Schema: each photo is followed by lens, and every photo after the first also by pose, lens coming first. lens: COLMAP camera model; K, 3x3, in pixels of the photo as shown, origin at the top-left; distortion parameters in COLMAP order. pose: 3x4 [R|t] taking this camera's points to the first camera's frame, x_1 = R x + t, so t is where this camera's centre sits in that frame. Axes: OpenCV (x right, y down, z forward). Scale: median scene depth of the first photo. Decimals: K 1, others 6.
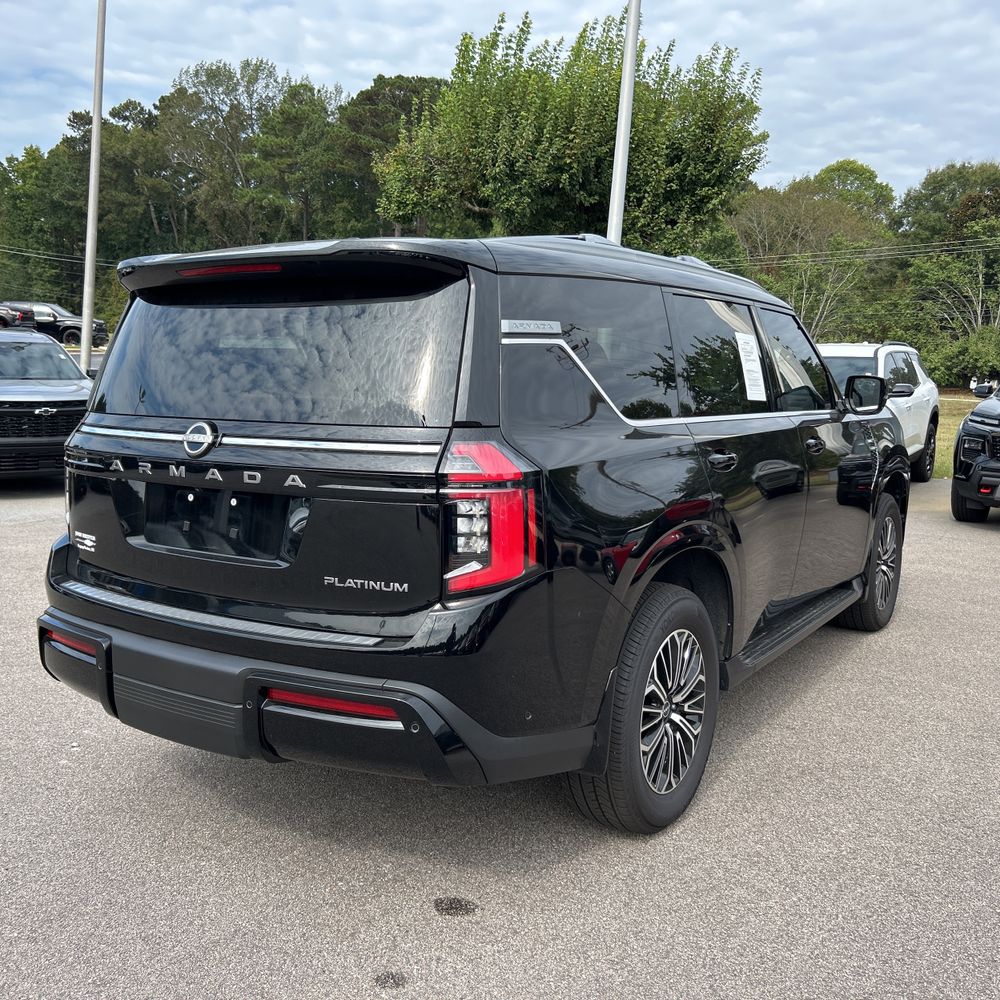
lens RADIAL K [[1009.8, 0, 521.1], [0, 1009.8, 494.1], [0, 0, 1]] dist [0.028256, -0.033997]
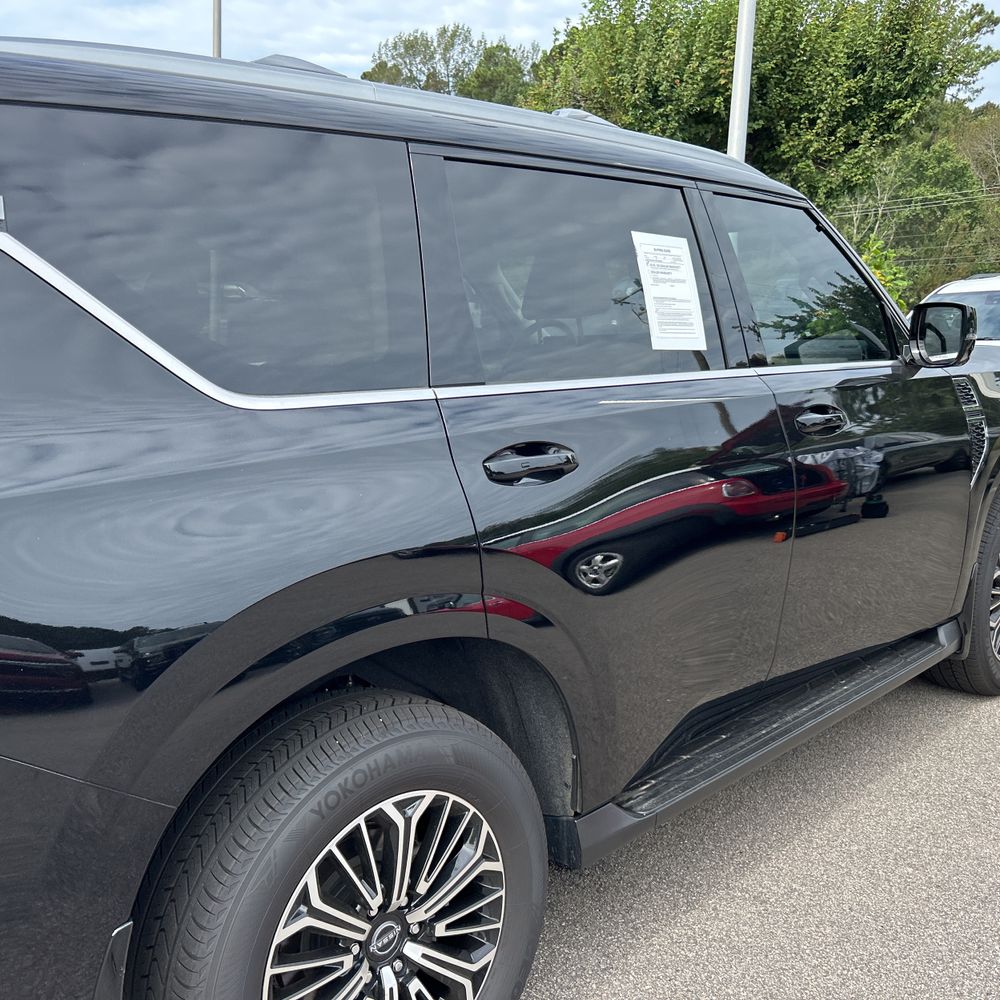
lens RADIAL K [[1011.0, 0, 500.0], [0, 1011.0, 500.0], [0, 0, 1]] dist [0.013553, -0.011897]
pose [[0.973403, -0.002427, -0.229088, 0.062386], [0.012195, 0.999075, 0.041234, -0.007614], [0.228776, -0.042931, 0.972532, 0.096992]]
